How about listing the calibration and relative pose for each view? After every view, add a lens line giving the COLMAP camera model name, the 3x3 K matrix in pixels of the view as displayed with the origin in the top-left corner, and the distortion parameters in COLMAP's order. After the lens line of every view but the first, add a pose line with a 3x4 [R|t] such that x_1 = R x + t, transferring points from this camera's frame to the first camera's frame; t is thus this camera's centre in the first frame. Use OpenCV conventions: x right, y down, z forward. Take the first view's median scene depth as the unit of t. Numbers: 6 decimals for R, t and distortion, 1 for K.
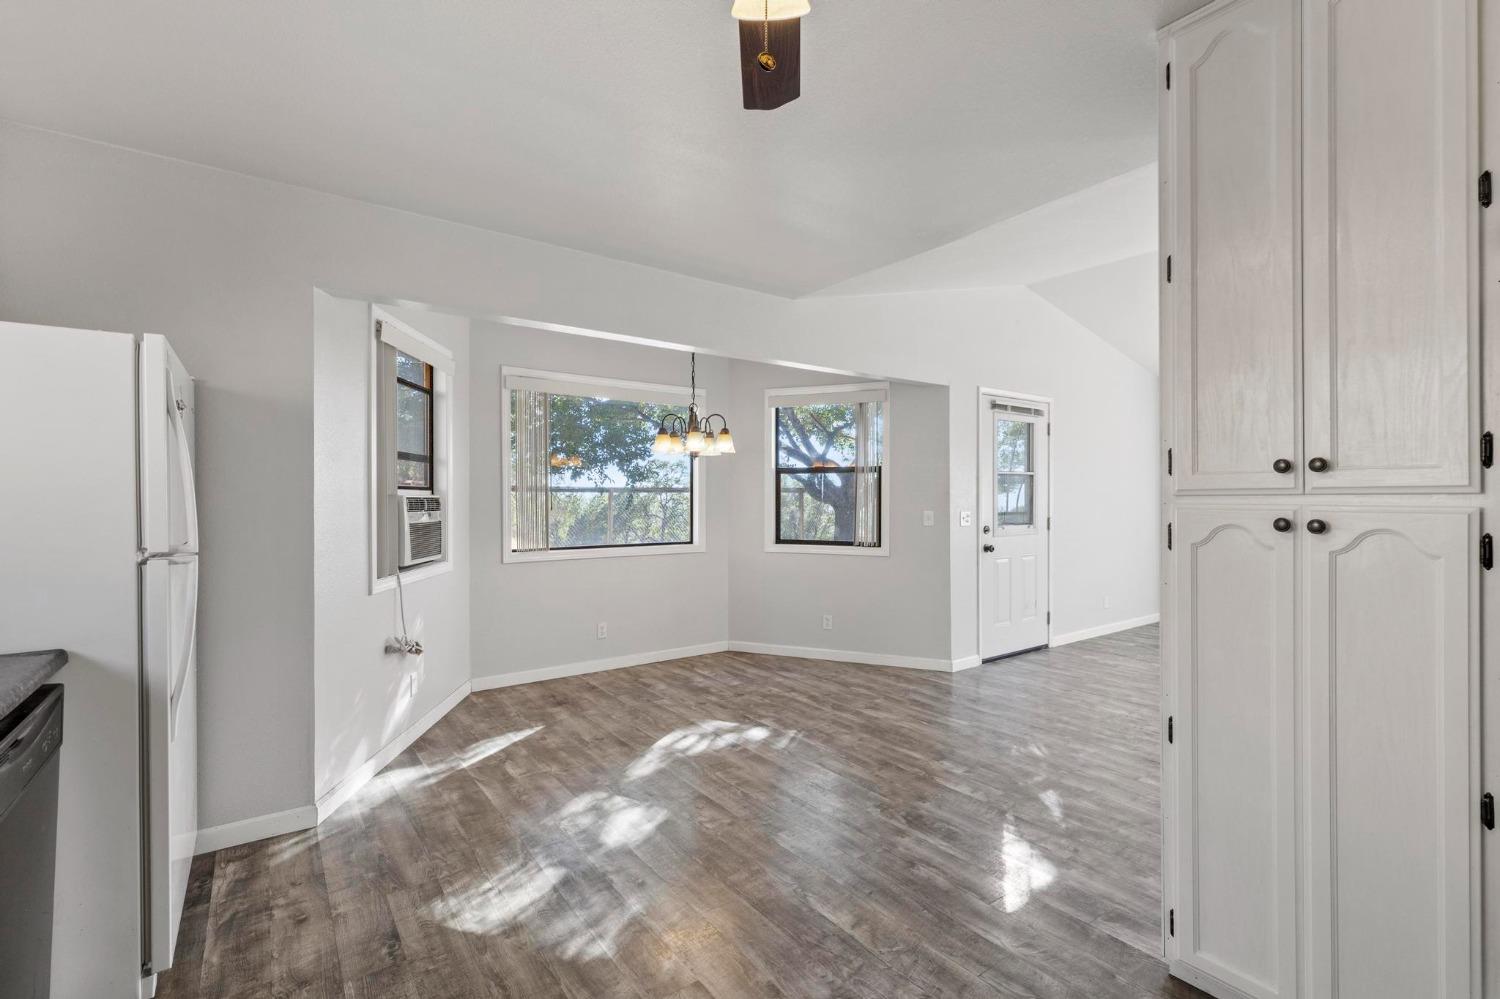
lens RADIAL K [[681.5, 0, 764.1], [0, 681.5, 498.4], [0, 0, 1]] dist [0.008768, -0.001594]
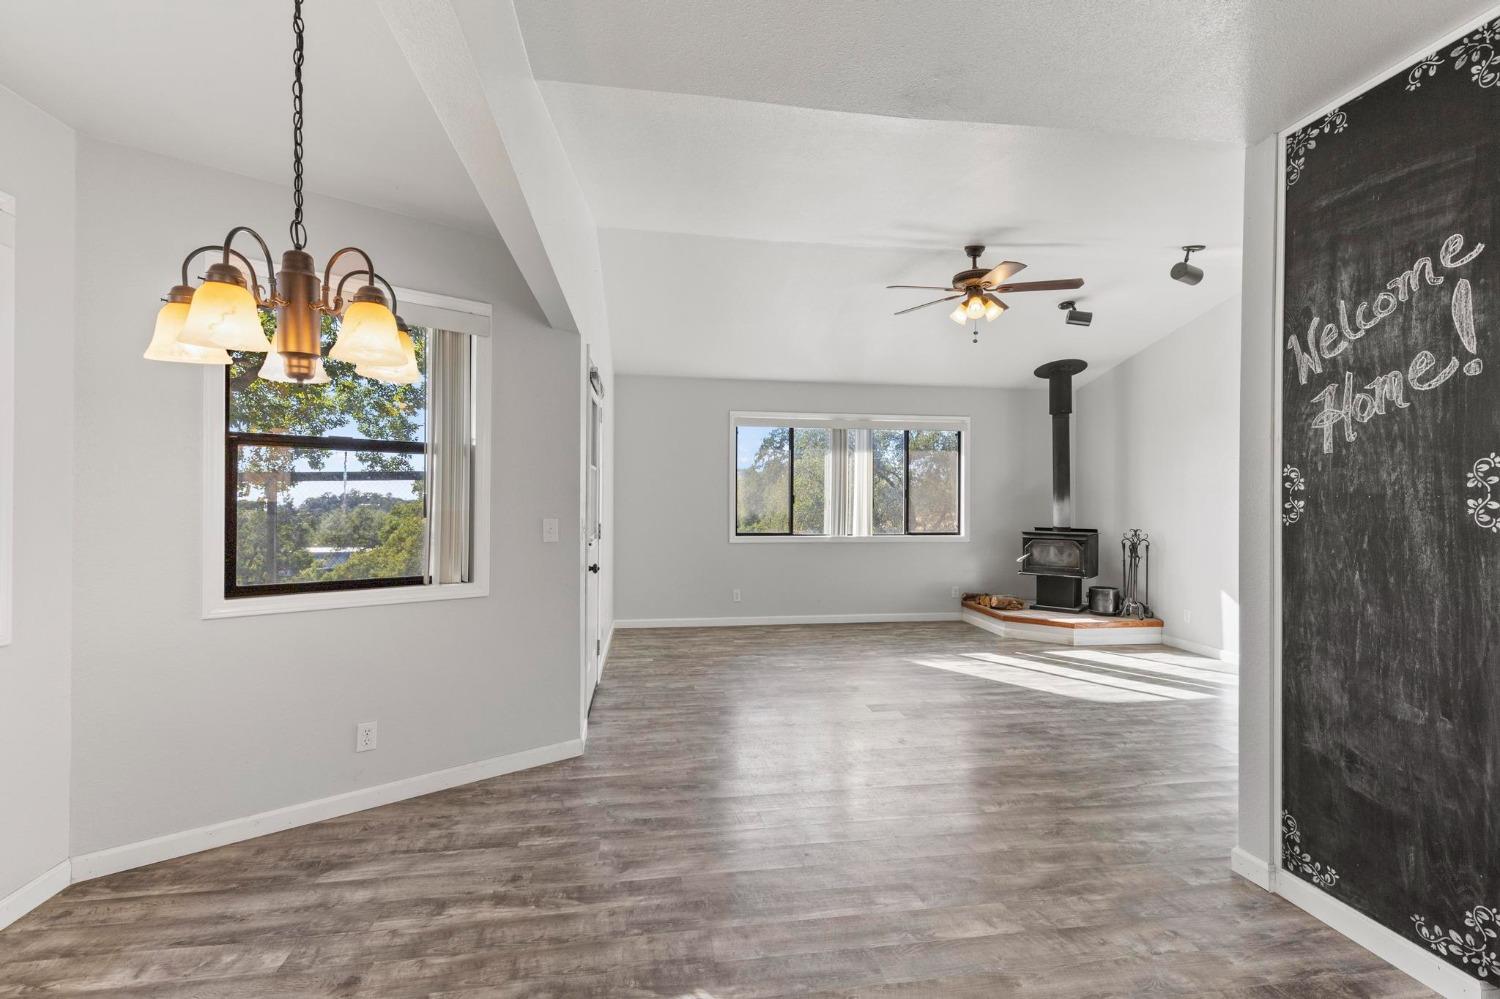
lens RADIAL K [[681.5, 0, 734.6], [0, 681.5, 501.8], [0, 0, 1]] dist [0.008768, -0.001594]
pose [[0.464273, 0.005258, 0.885677, -0.289675], [-0.004679, 0.999983, -0.003483, 0.002581], [-0.885680, -0.002527, 0.464289, 0.608991]]
